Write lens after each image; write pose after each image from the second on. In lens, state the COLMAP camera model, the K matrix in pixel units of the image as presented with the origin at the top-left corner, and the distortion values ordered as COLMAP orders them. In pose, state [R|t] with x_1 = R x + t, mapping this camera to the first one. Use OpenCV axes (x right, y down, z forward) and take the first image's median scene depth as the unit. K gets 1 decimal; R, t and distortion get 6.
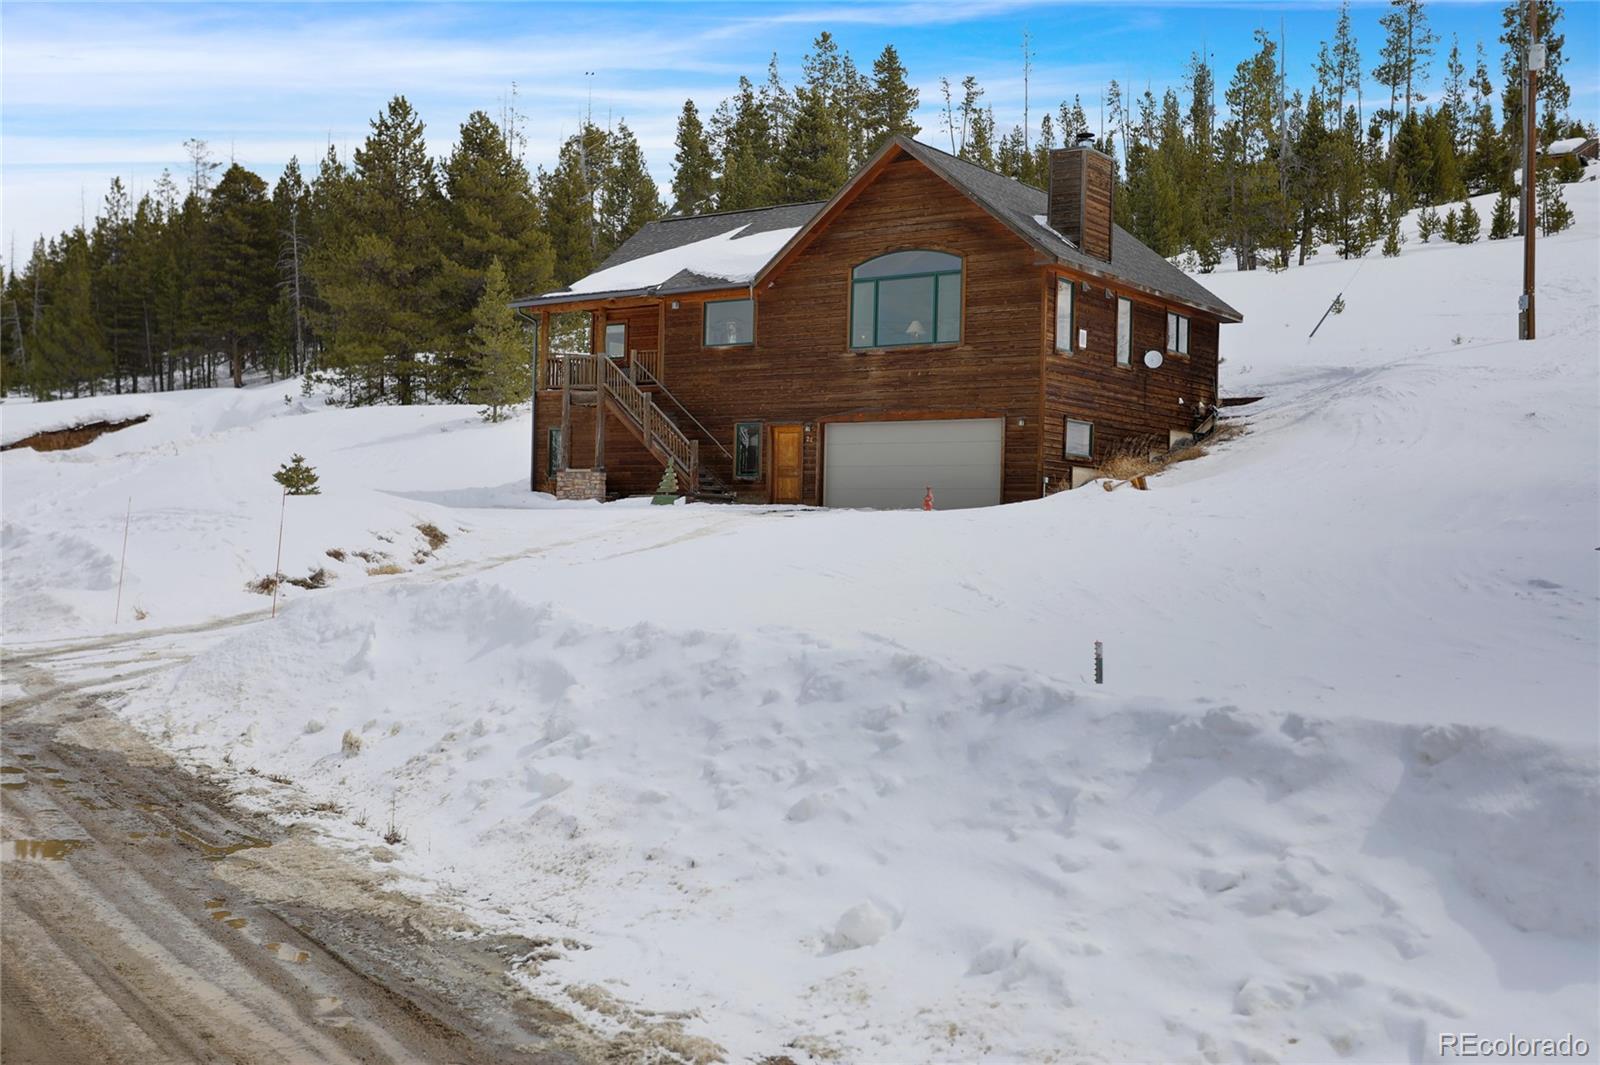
lens RADIAL K [[1773.3, 0, 799.3], [0, 1773.3, 534.3], [0, 0, 1]] dist [0.018684, 0.000000]
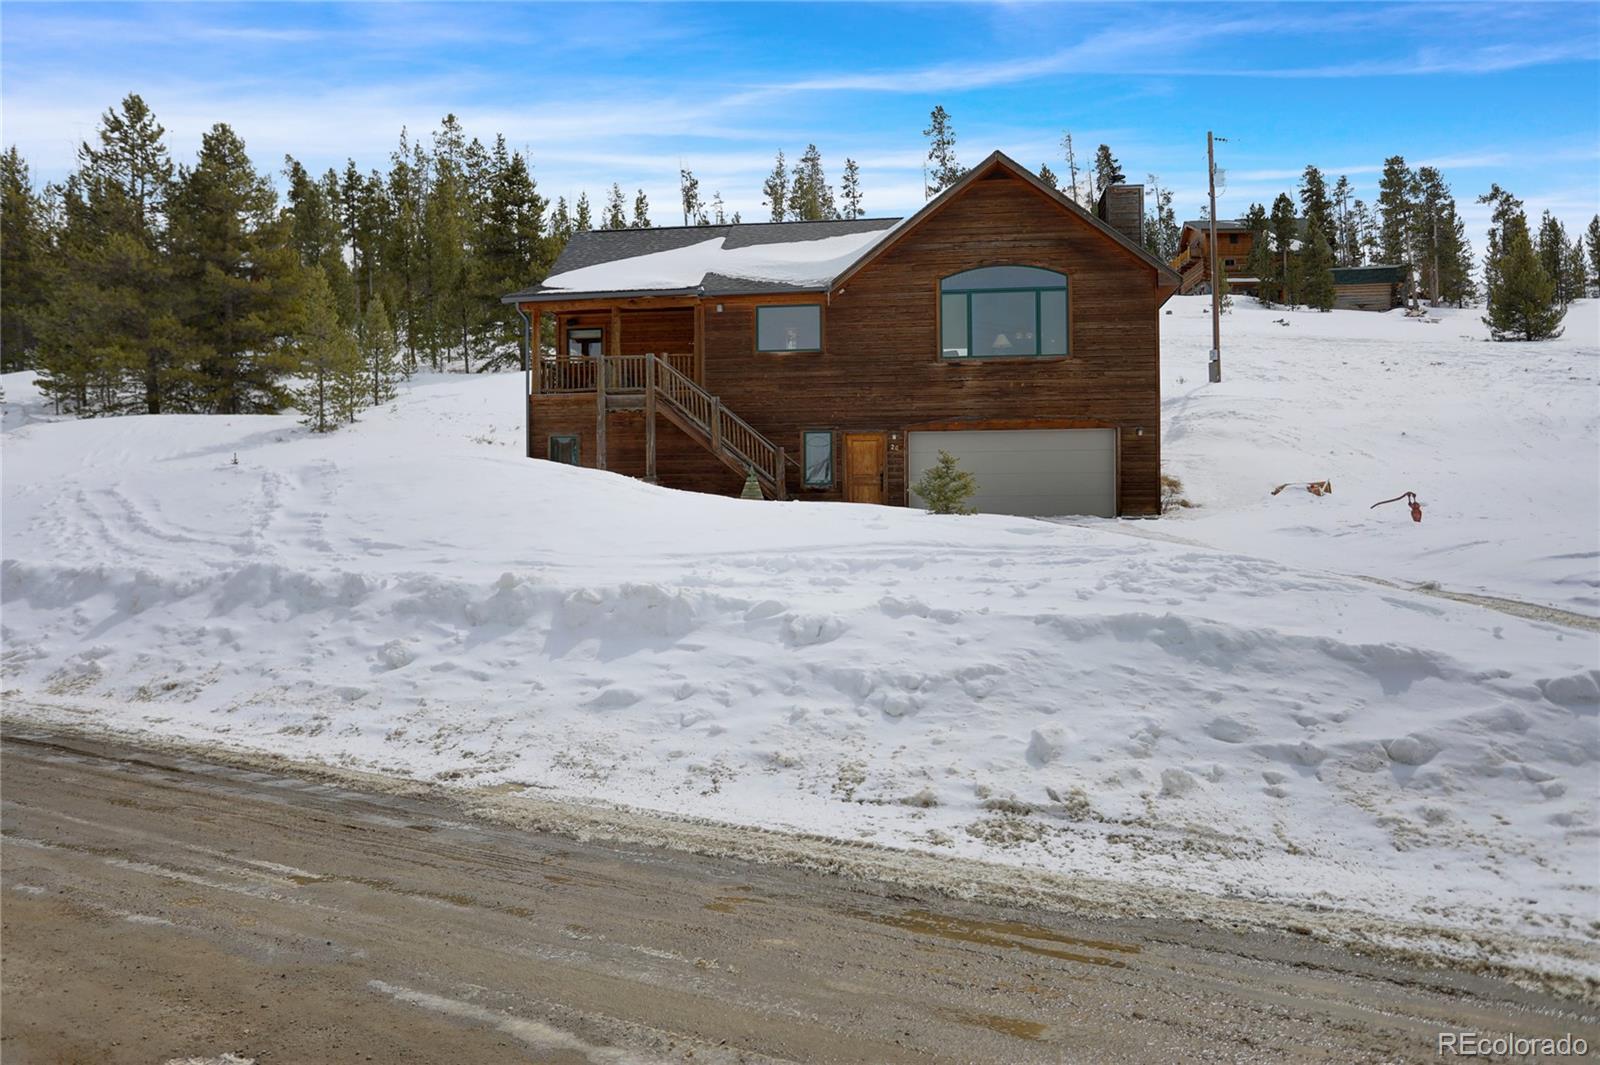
lens RADIAL K [[1156.6, 0, 801.2], [0, 1156.6, 526.2], [0, 0, 1]] dist [-0.030436, 0.009809]
pose [[0.866220, -0.023842, 0.499093, -0.372443], [0.022971, 0.999705, 0.007889, -0.015624], [-0.499134, 0.004631, 0.866512, 0.466631]]
